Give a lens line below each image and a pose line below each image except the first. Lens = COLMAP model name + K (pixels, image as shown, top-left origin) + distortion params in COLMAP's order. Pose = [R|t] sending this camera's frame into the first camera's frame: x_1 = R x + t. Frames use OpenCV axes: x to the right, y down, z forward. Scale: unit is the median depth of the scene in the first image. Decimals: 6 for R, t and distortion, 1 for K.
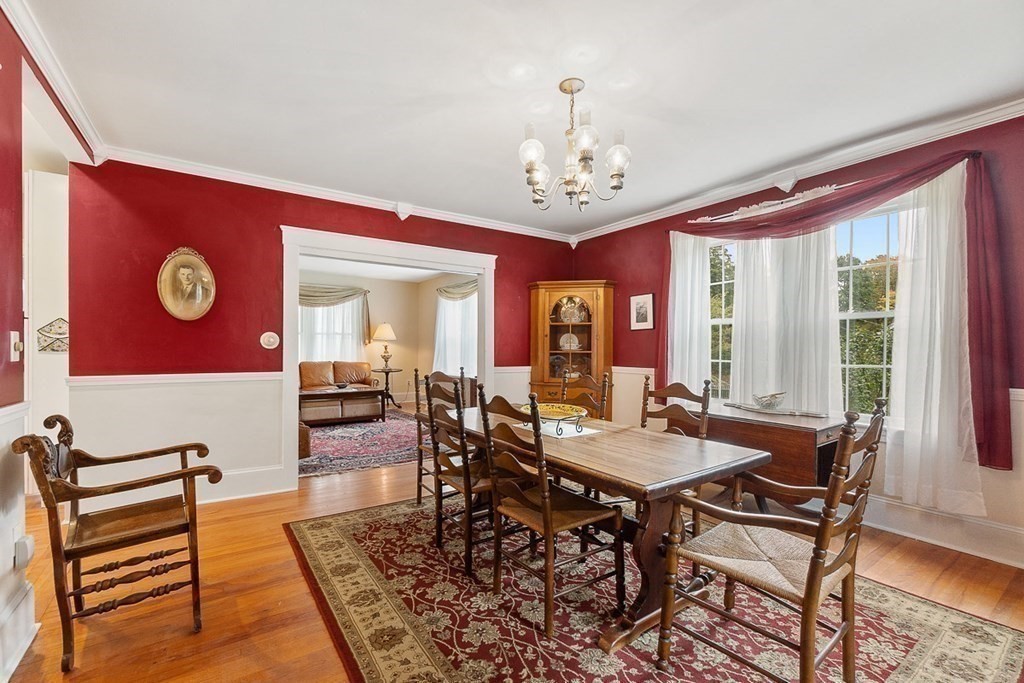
lens RADIAL K [[449.4, 0, 519.3], [0, 449.4, 349.0], [0, 0, 1]] dist [0.000340, 0.000006]
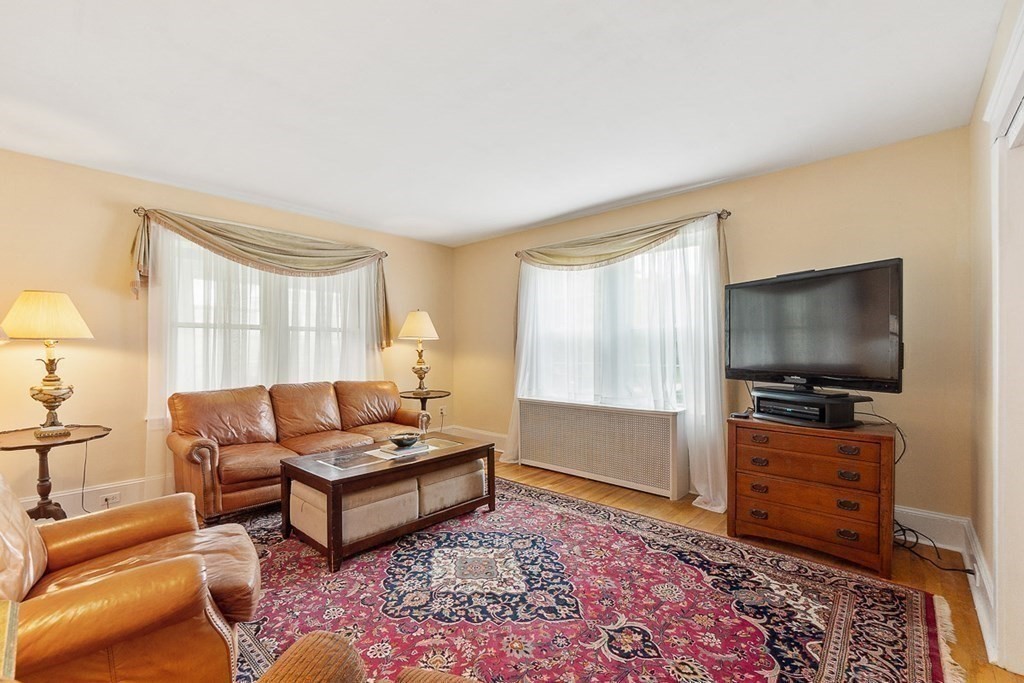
lens RADIAL K [[449.4, 0, 512.6], [0, 449.4, 349.7], [0, 0, 1]] dist [0.000340, 0.000006]
pose [[0.974966, -0.005129, 0.222293, -0.968581], [0.006456, 0.999965, -0.005241, -0.014913], [-0.222258, 0.006545, 0.974966, 1.322955]]
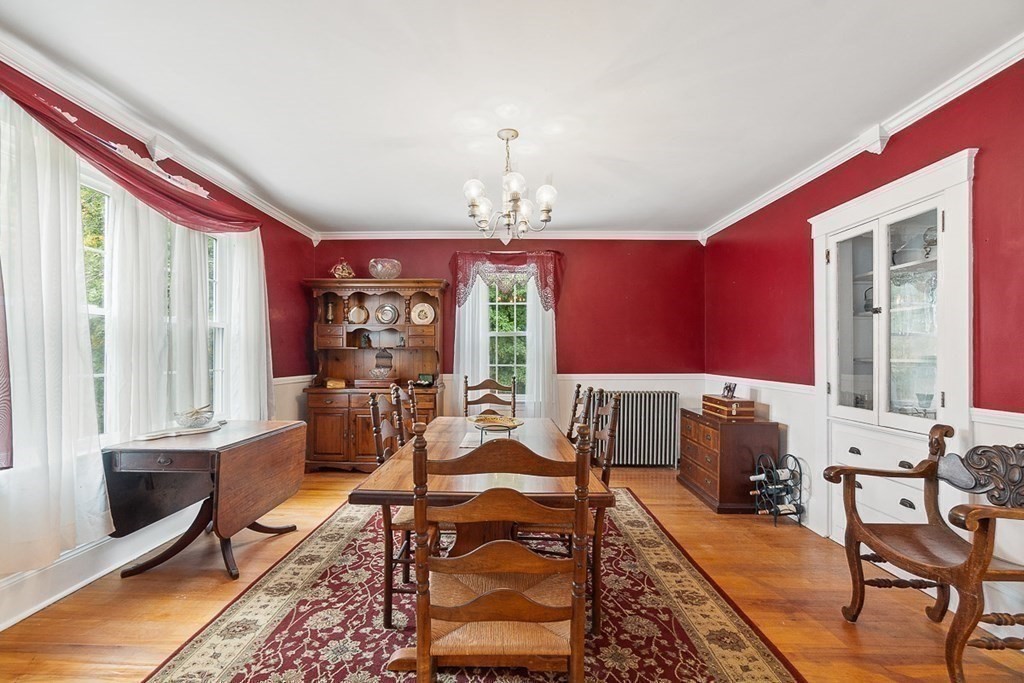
lens RADIAL K [[449.4, 0, 502.9], [0, 449.4, 343.9], [0, 0, 1]] dist [0.000340, 0.000006]
pose [[-0.806806, 0.011299, 0.590709, -0.479737], [-0.000410, 0.999806, -0.019685, -0.007848], [-0.590817, -0.016124, -0.806645, 1.647844]]
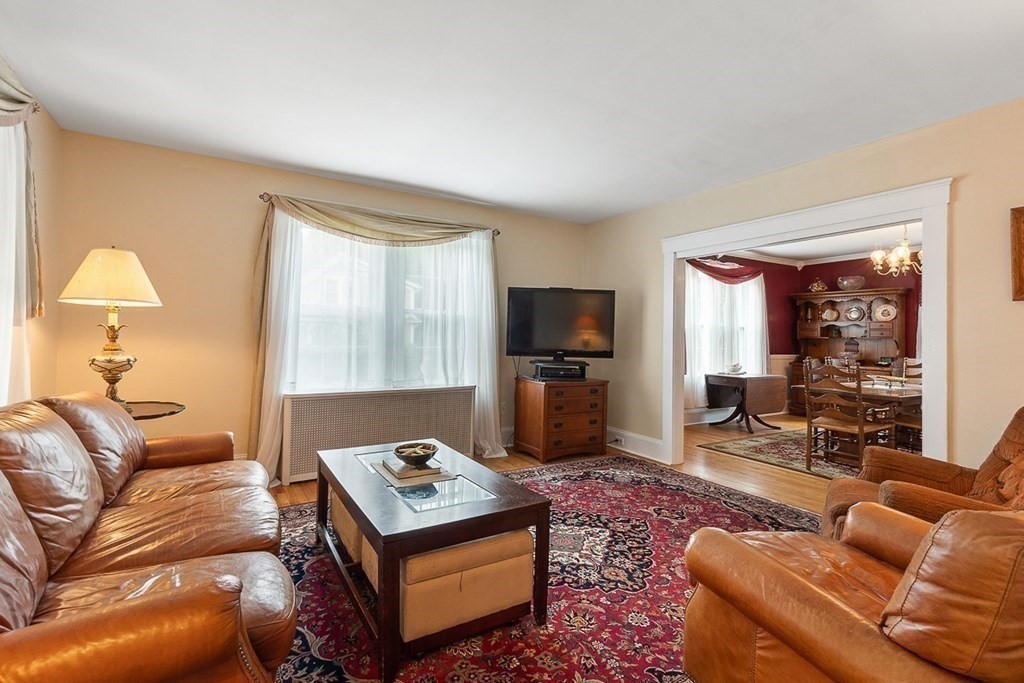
lens RADIAL K [[449.4, 0, 507.4], [0, 449.4, 338.2], [0, 0, 1]] dist [0.000340, 0.000006]
pose [[0.074908, -0.005201, 0.997177, -1.779606], [-0.012980, 0.999897, 0.006190, -0.015005], [-0.997106, -0.013407, 0.074832, 2.258981]]
